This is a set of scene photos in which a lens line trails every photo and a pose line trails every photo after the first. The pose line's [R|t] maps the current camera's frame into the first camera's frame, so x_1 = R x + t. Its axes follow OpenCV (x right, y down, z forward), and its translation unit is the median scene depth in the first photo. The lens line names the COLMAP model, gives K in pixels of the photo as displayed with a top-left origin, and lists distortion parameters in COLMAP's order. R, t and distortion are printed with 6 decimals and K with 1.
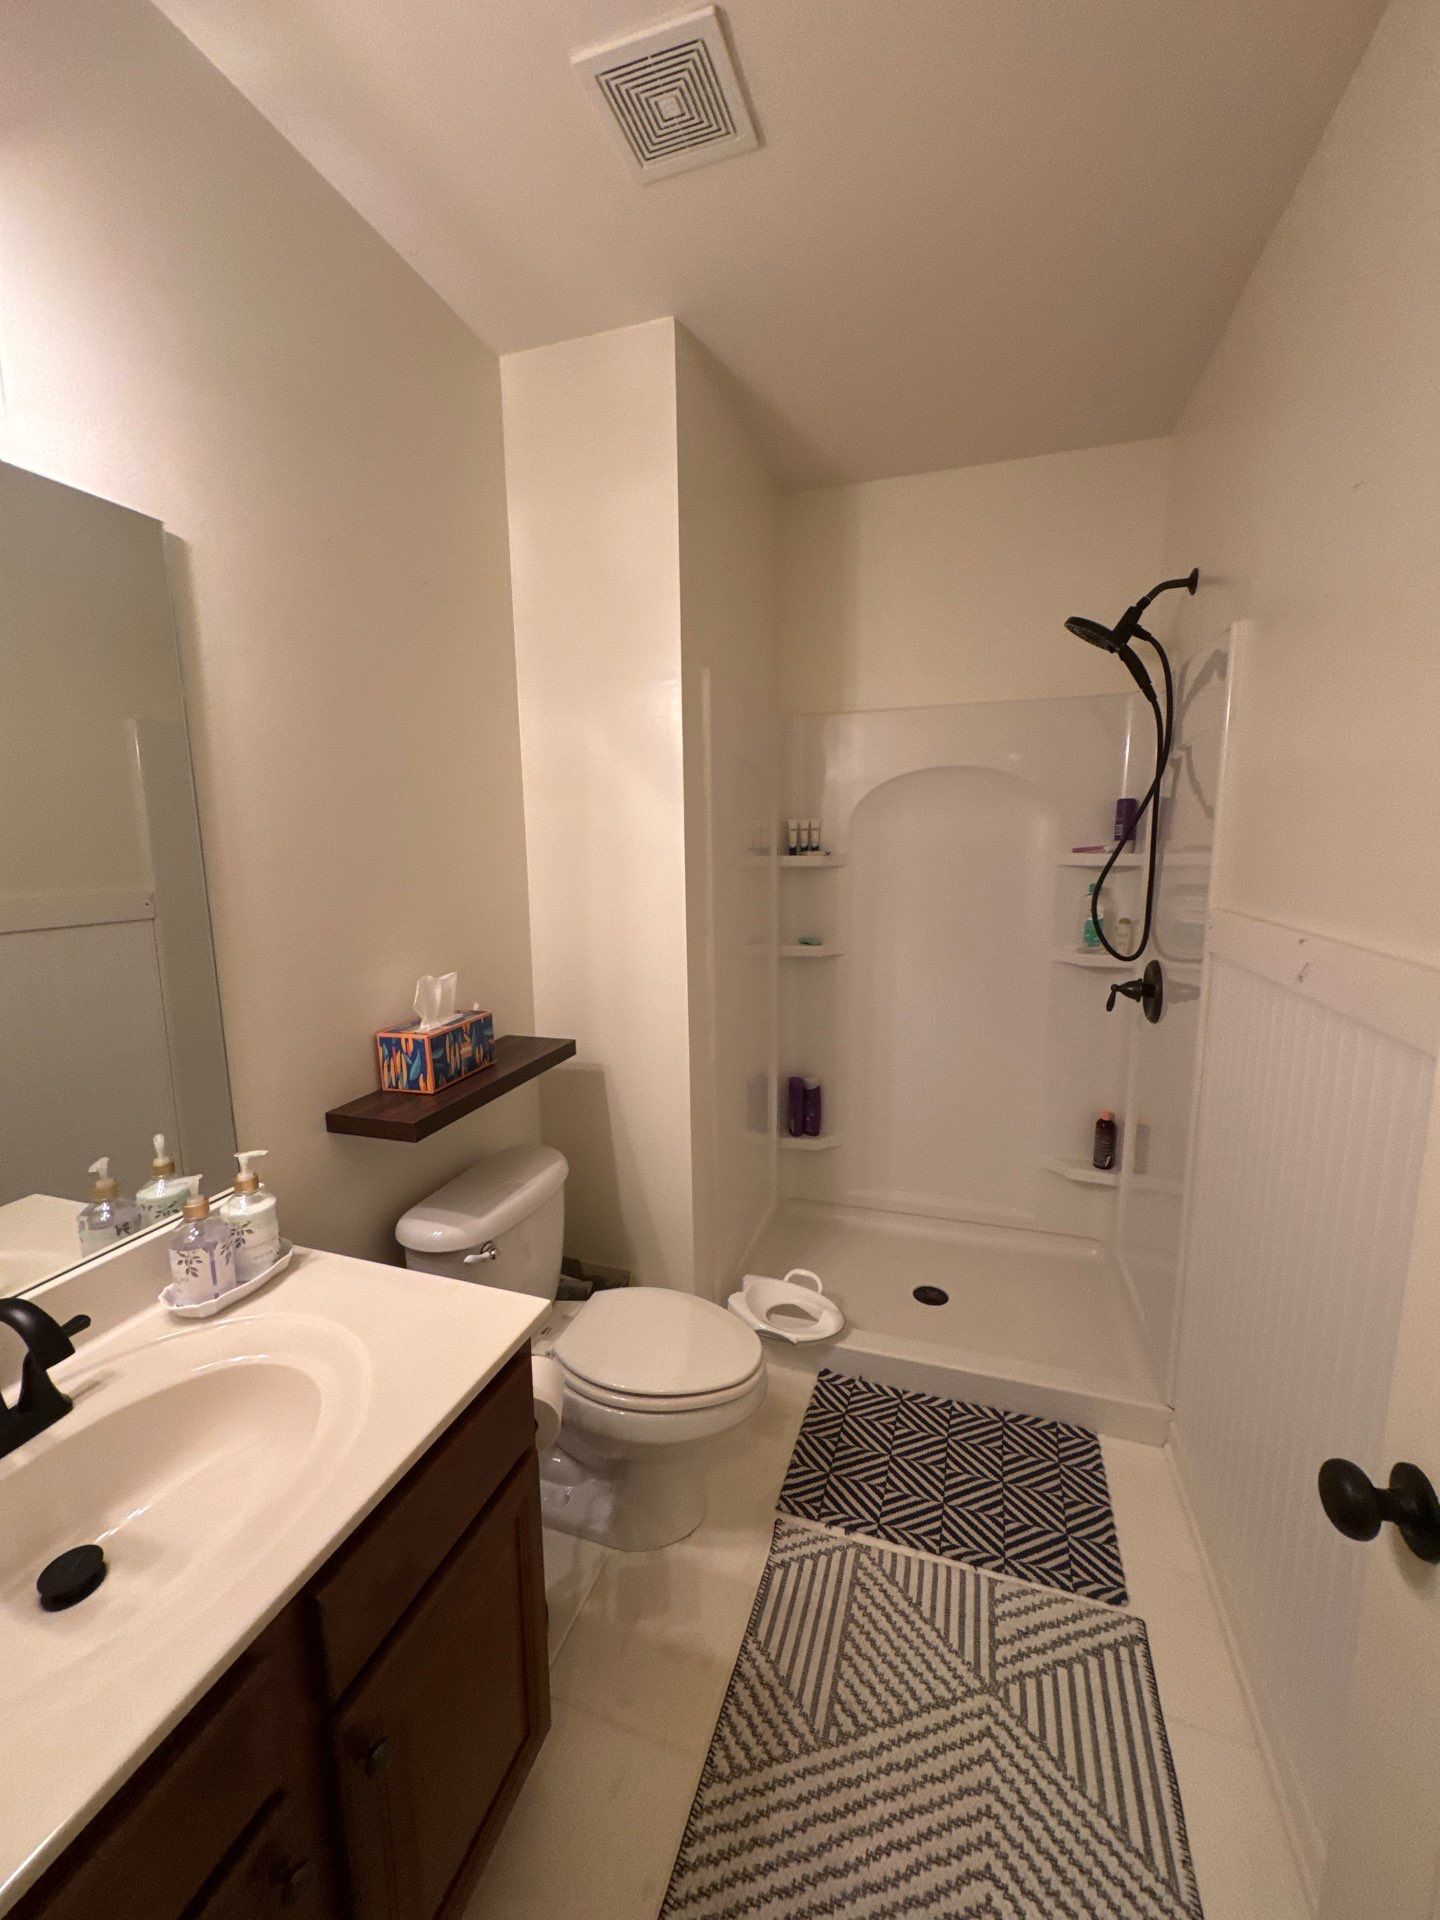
lens RADIAL K [[788.7, 0, 710.8], [0, 788.7, 984.6], [0, 0, 1]] dist [0.000272, 0.000057]
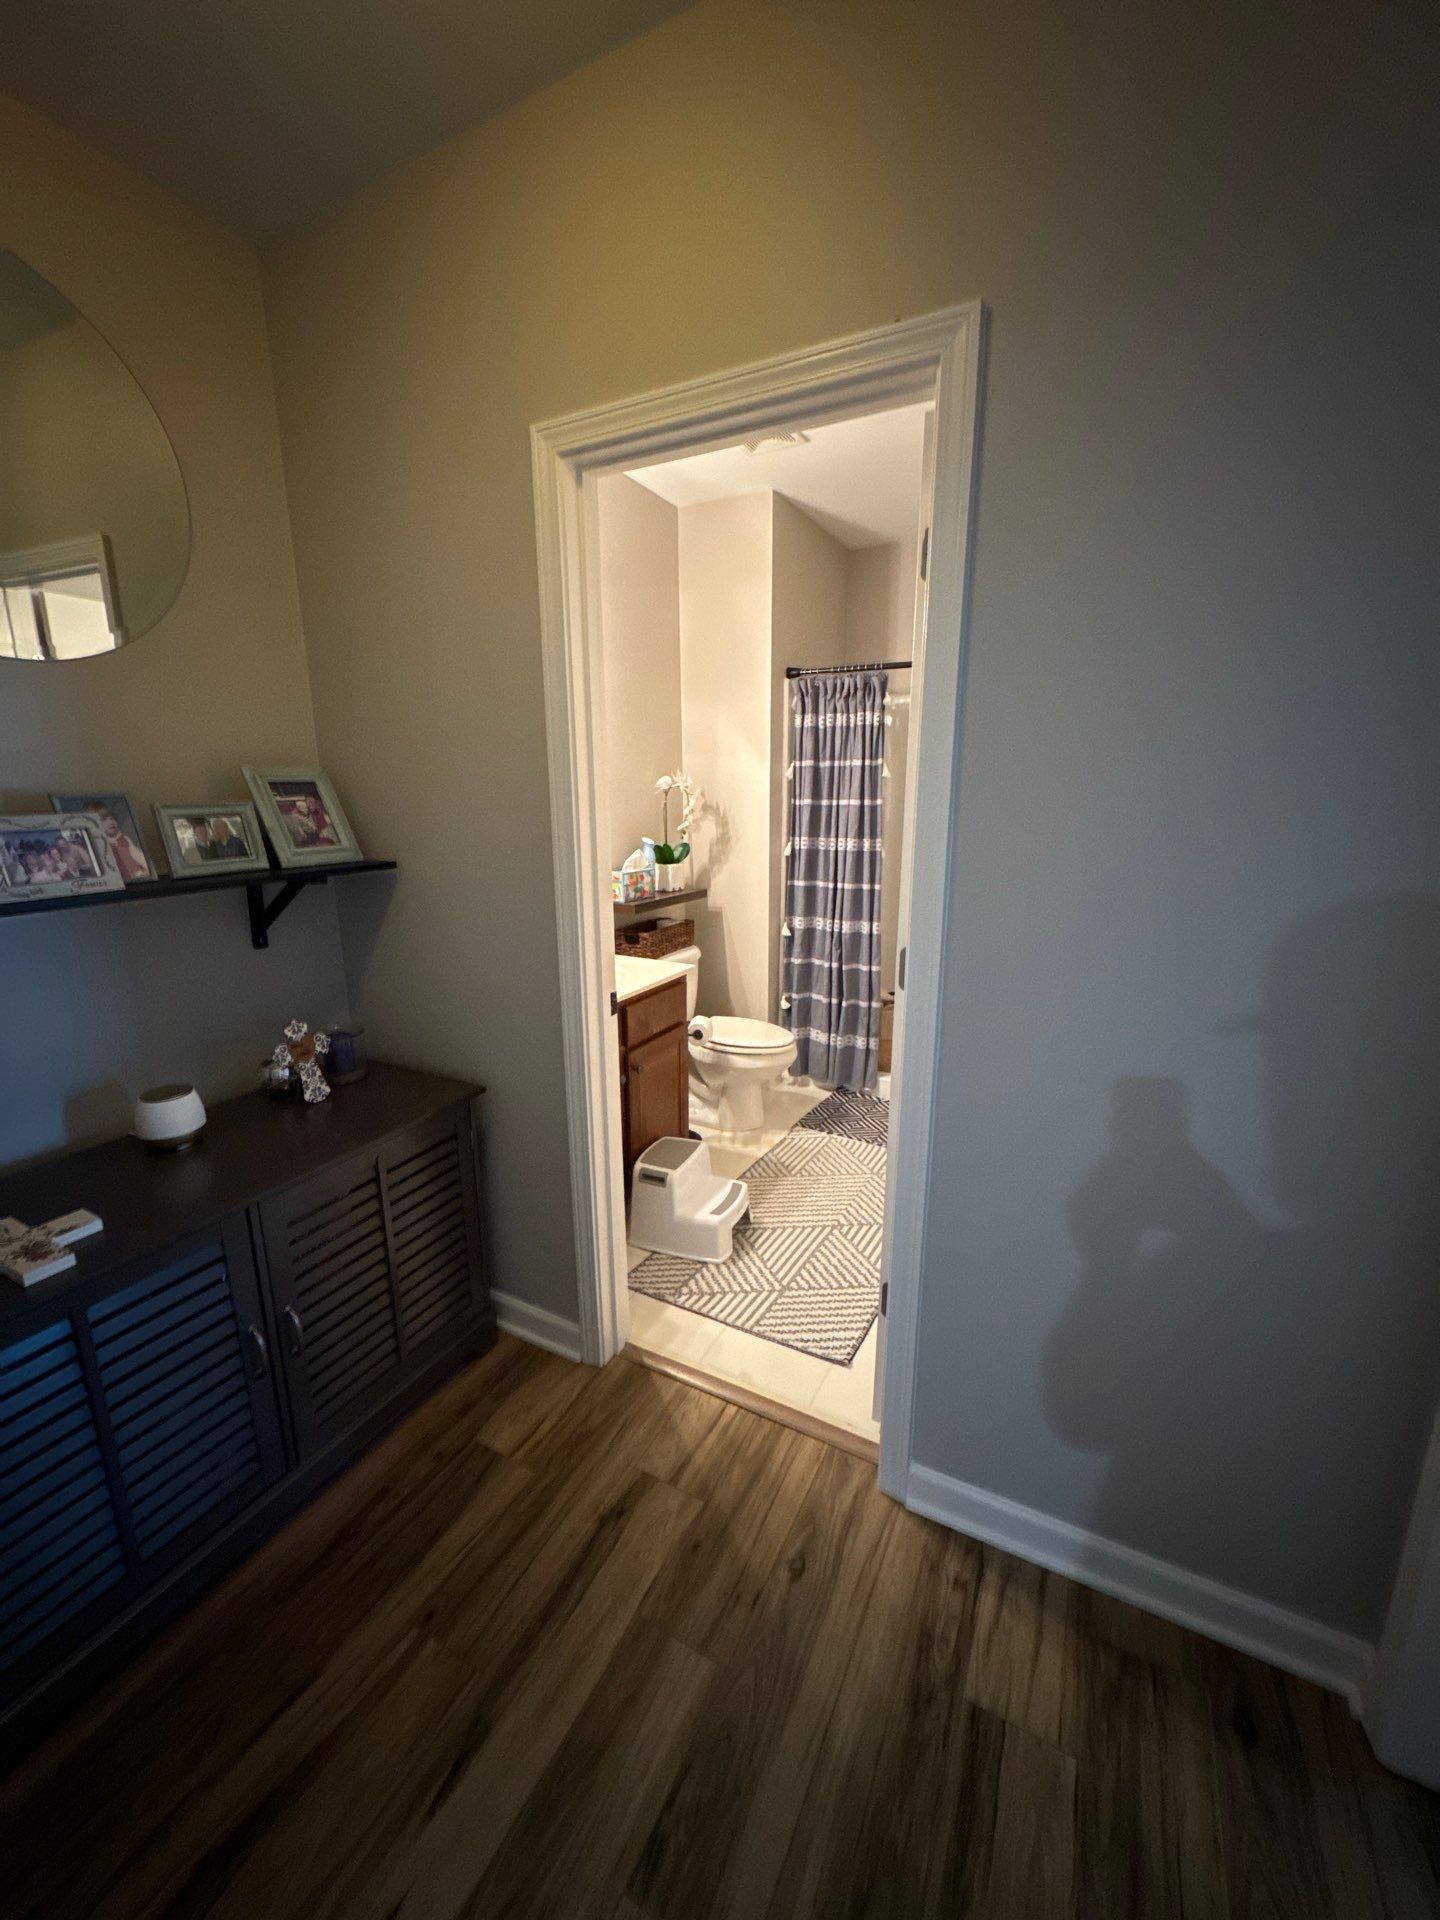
lens RADIAL K [[761.8, 0, 720.0], [0, 761.8, 960.0], [0, 0, 1]] dist [0.000760, 0.000120]
pose [[0.988436, 0.041669, -0.145798, 0.148617], [-0.034558, 0.998102, 0.050969, 0.172734], [0.147645, -0.045341, 0.988001, -0.903347]]
